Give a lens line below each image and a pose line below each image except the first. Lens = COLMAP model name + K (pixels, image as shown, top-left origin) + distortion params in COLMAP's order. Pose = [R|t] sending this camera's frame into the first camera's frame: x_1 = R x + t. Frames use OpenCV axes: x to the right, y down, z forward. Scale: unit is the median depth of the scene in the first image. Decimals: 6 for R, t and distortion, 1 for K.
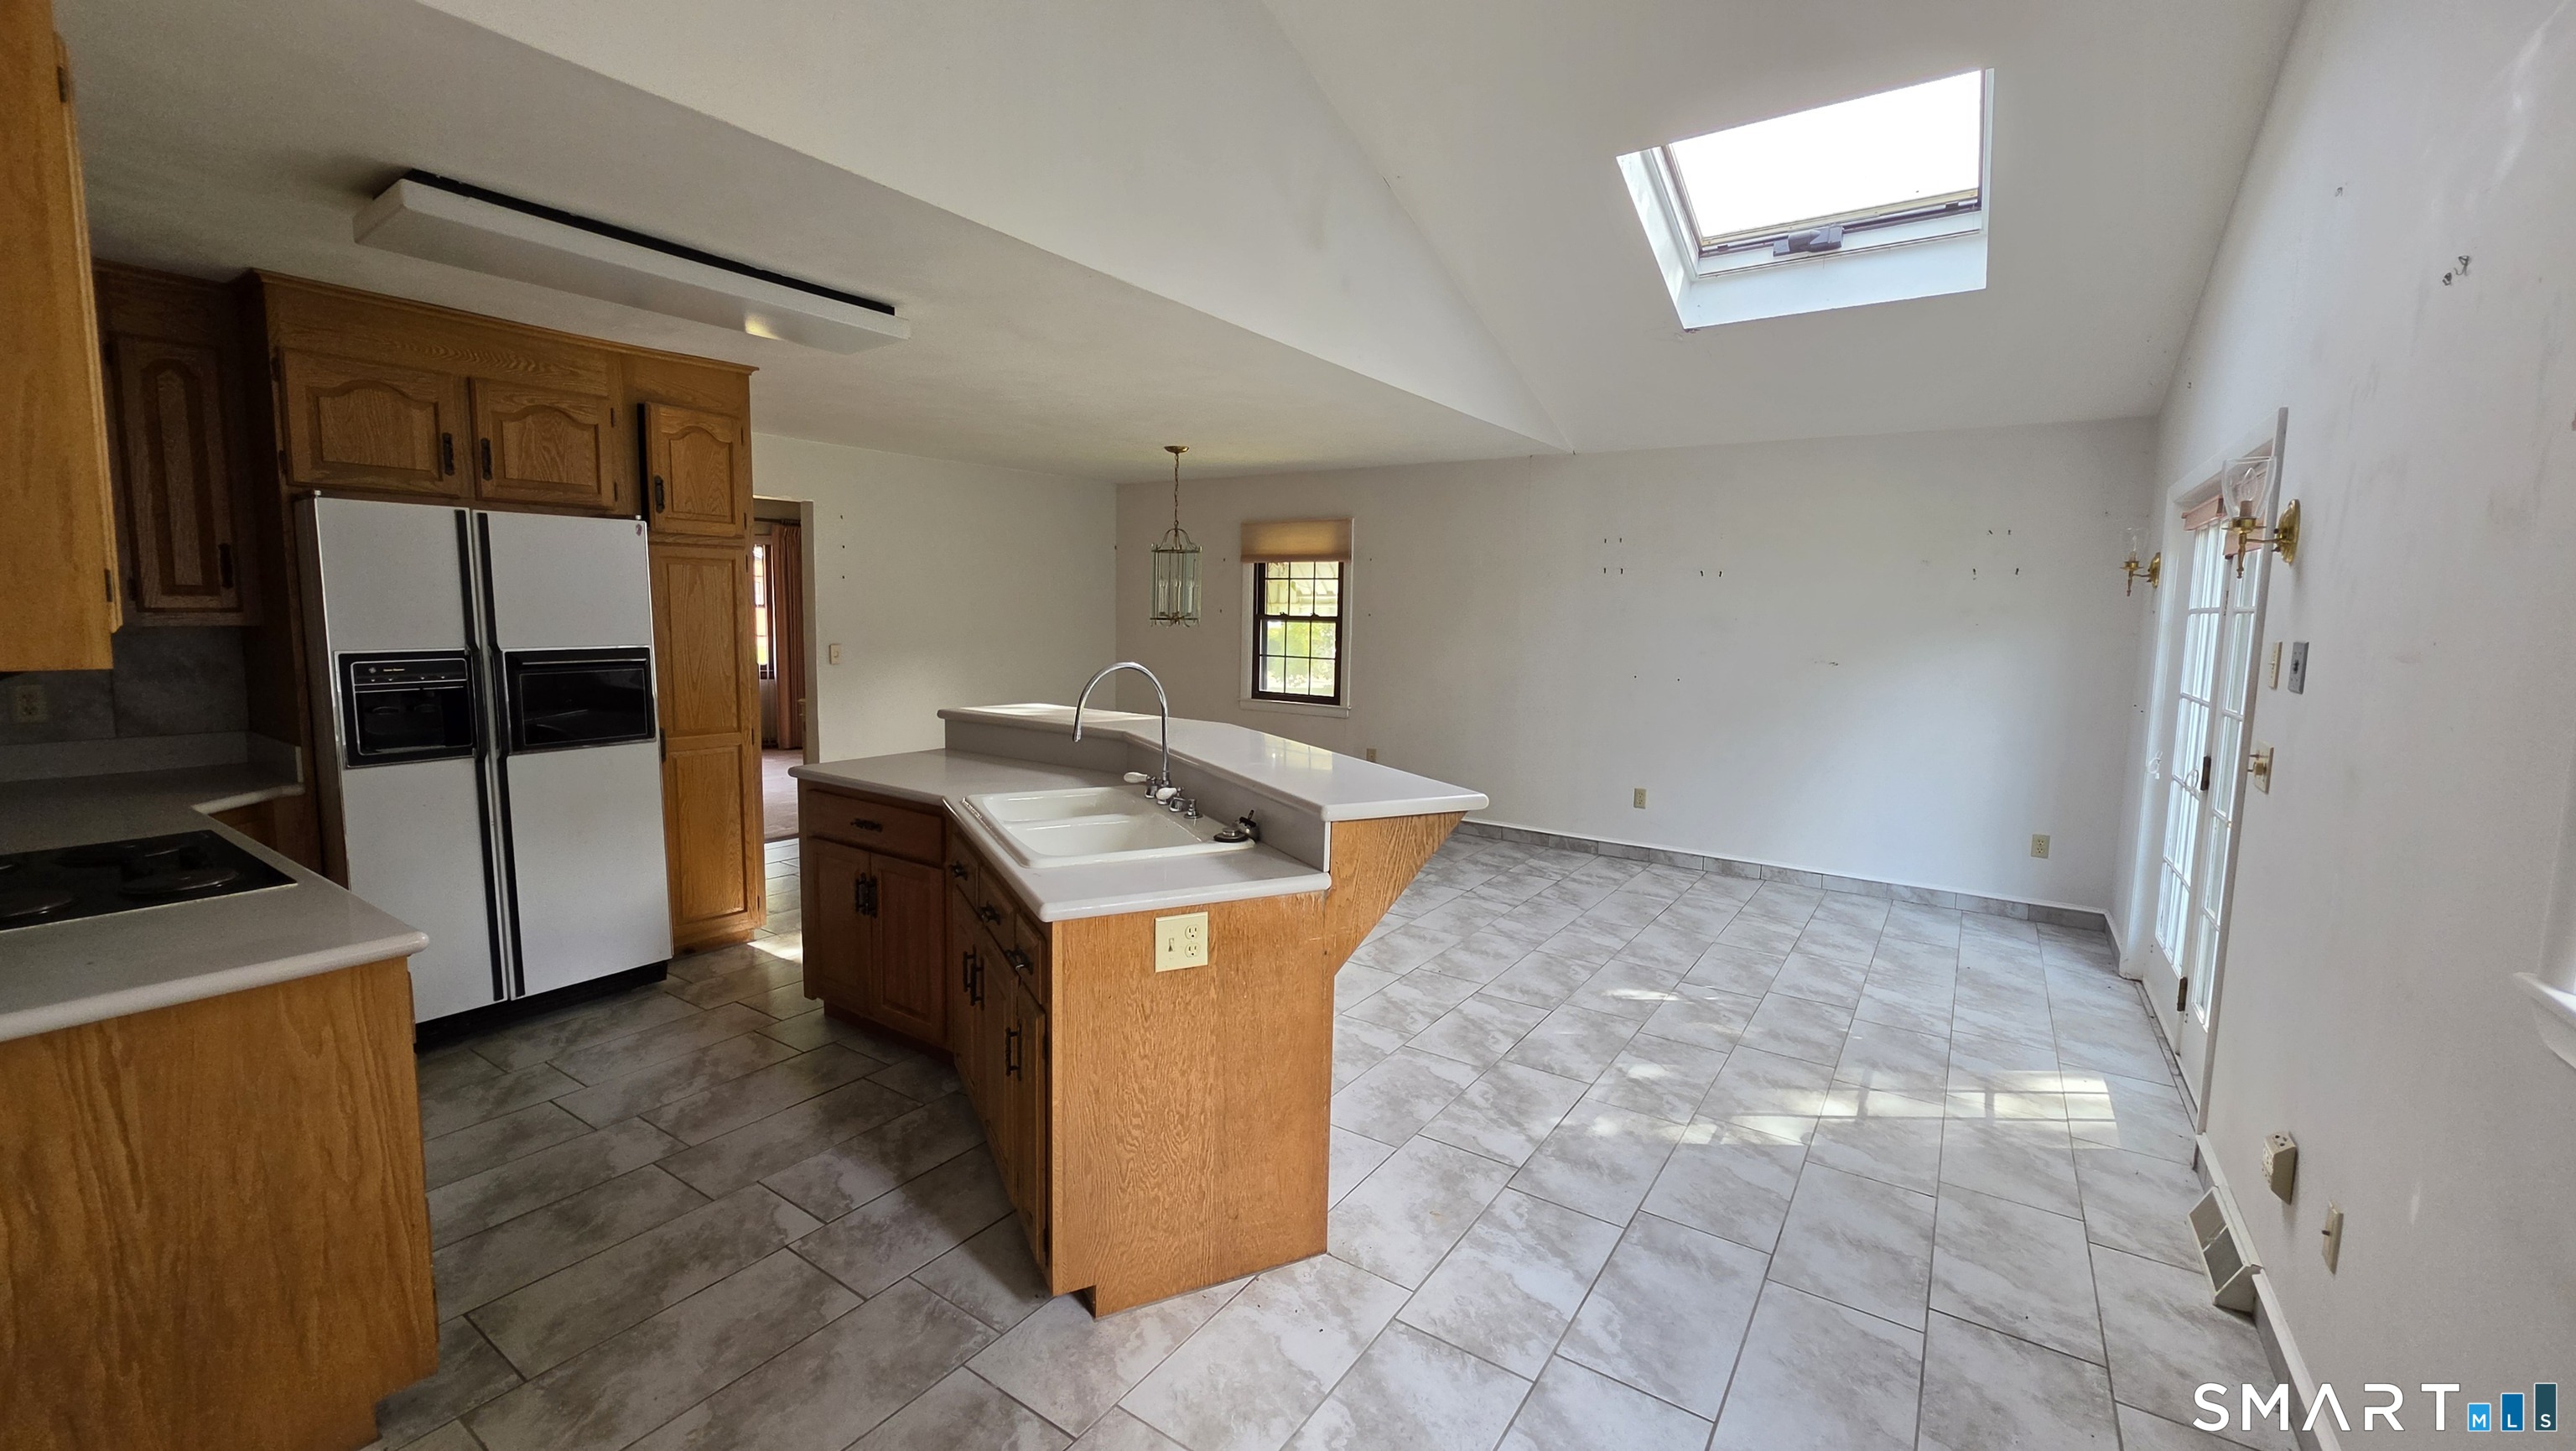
lens RADIAL K [[1033.8, 0, 1278.2], [0, 1033.8, 718.6], [0, 0, 1]] dist [-0.006246, -0.000321]
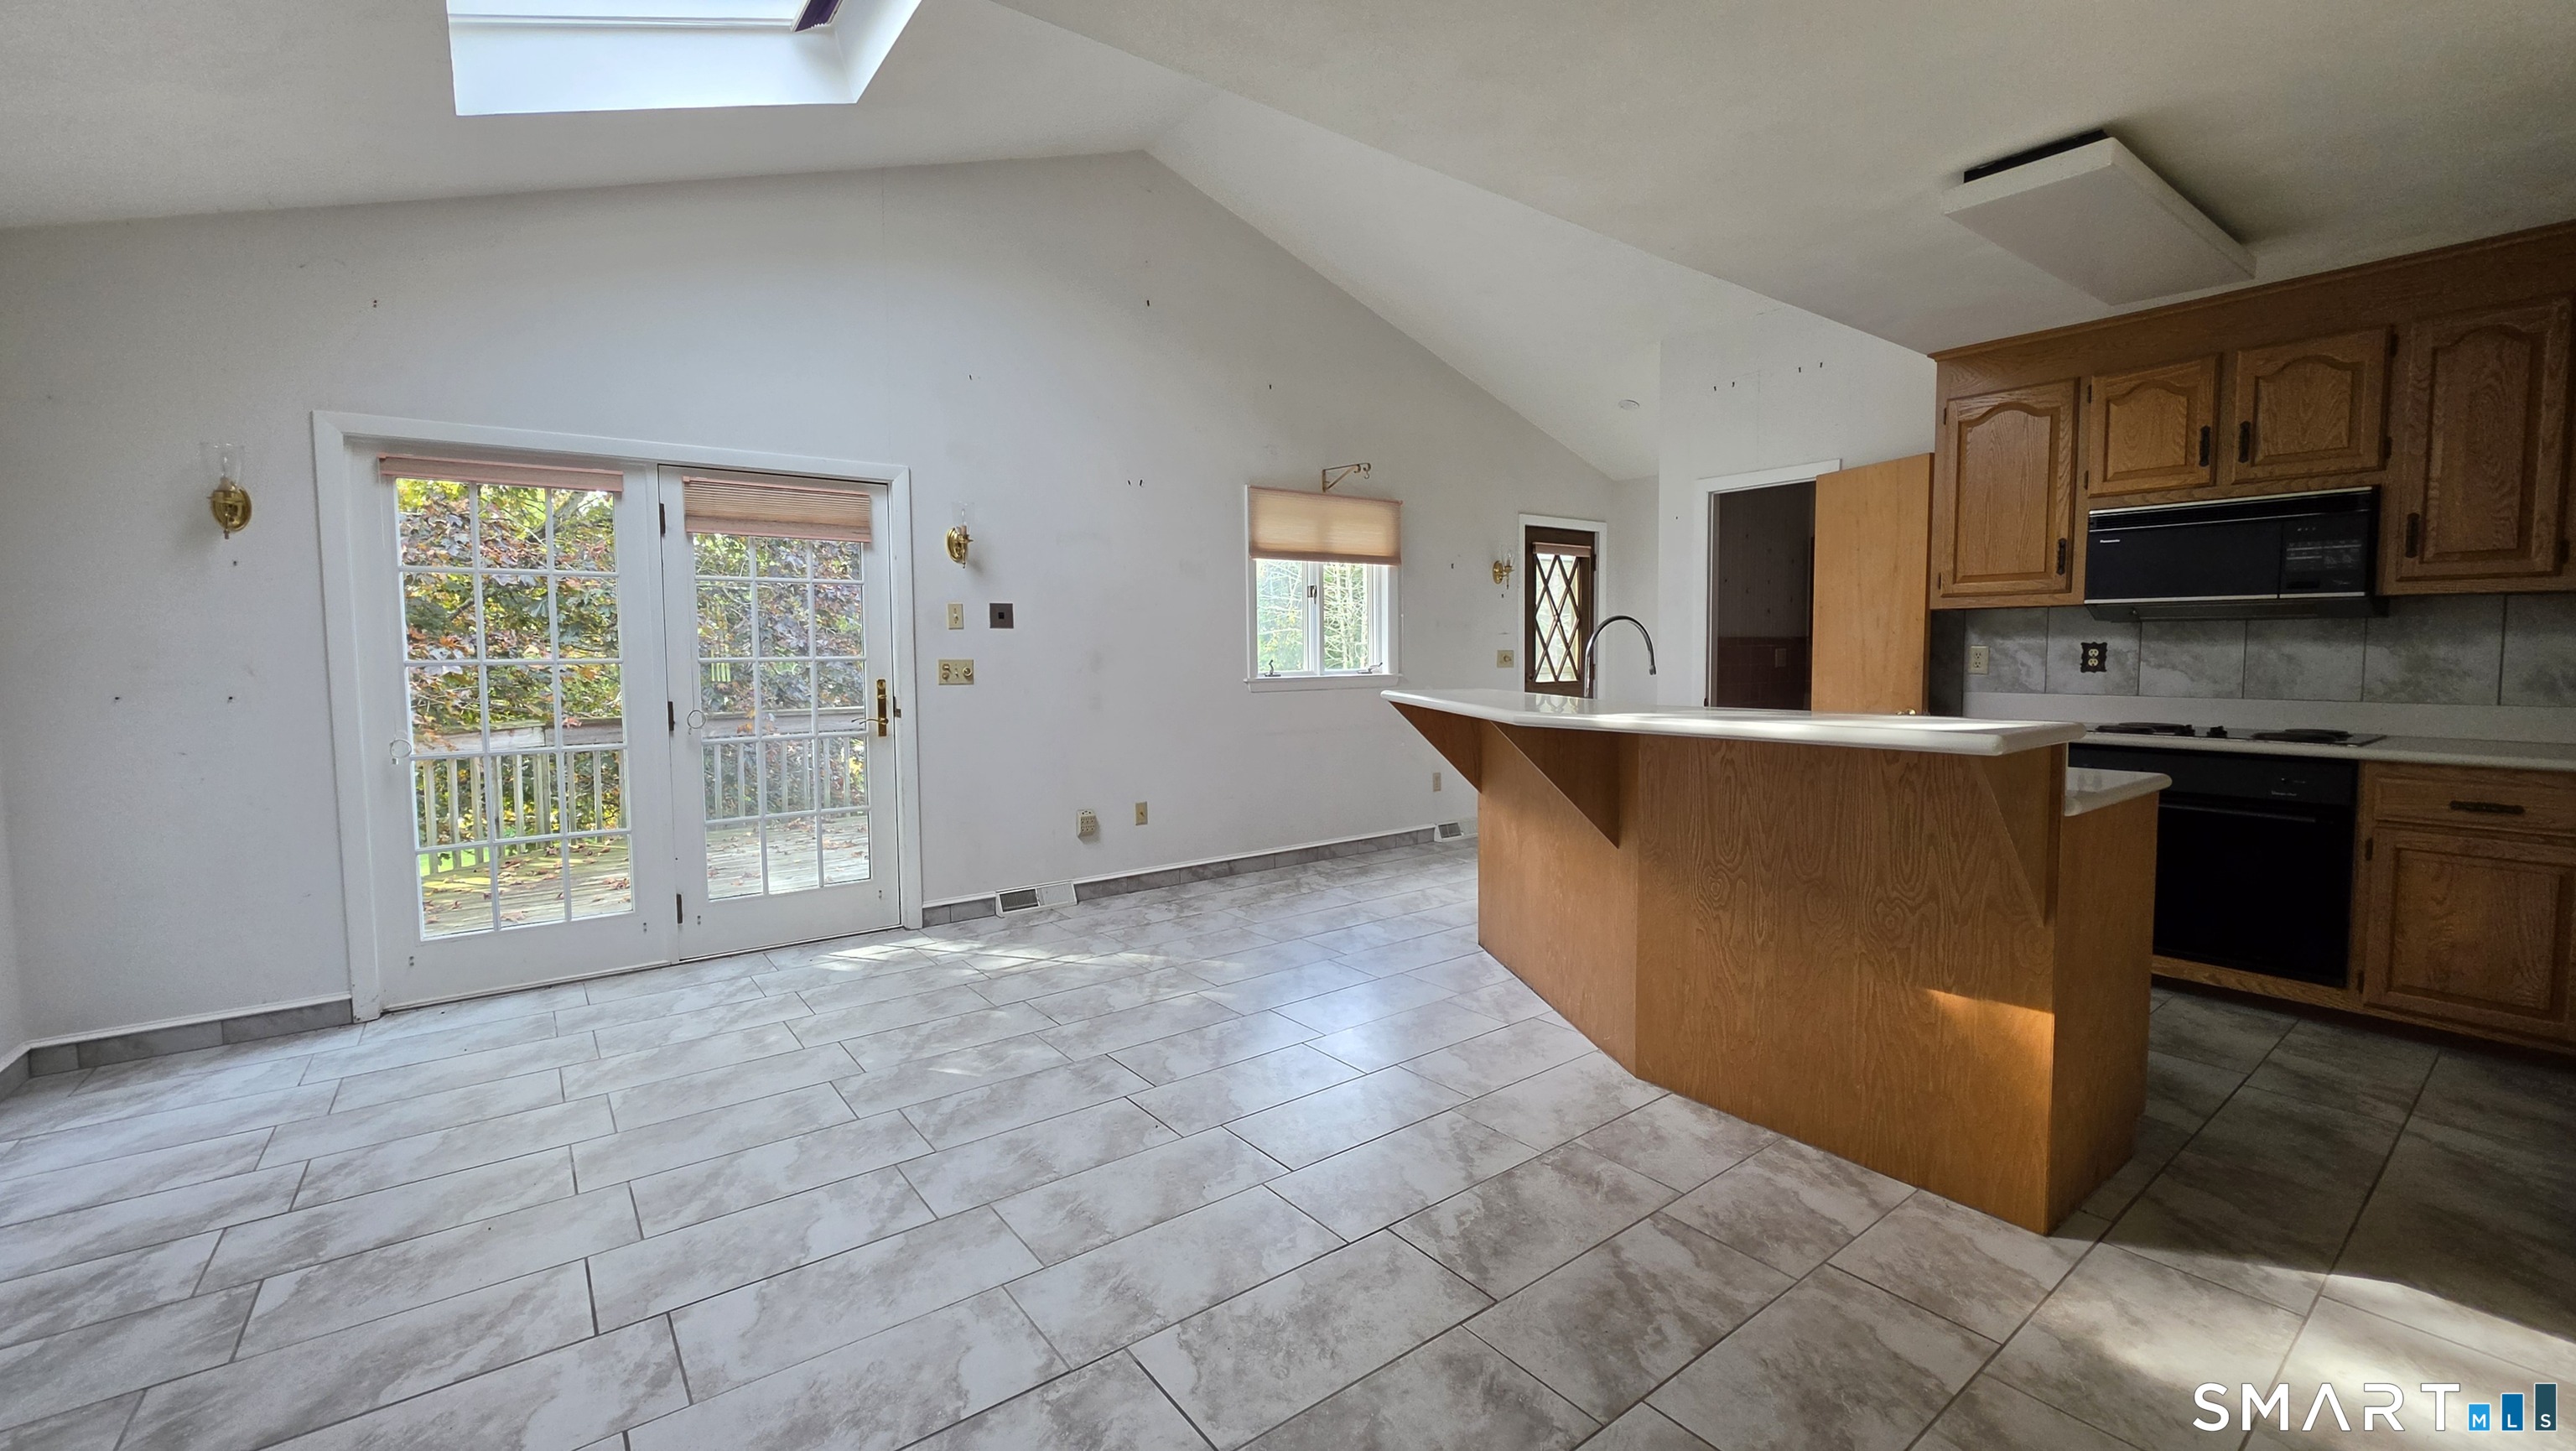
lens RADIAL K [[1033.8, 0, 1282.2], [0, 1033.8, 714.2], [0, 0, 1]] dist [-0.006246, -0.000321]
pose [[-0.946896, -0.029119, 0.320219, -0.113222], [0.027249, 0.985041, 0.170152, -0.109735], [-0.320384, 0.169842, -0.931938, 1.590666]]
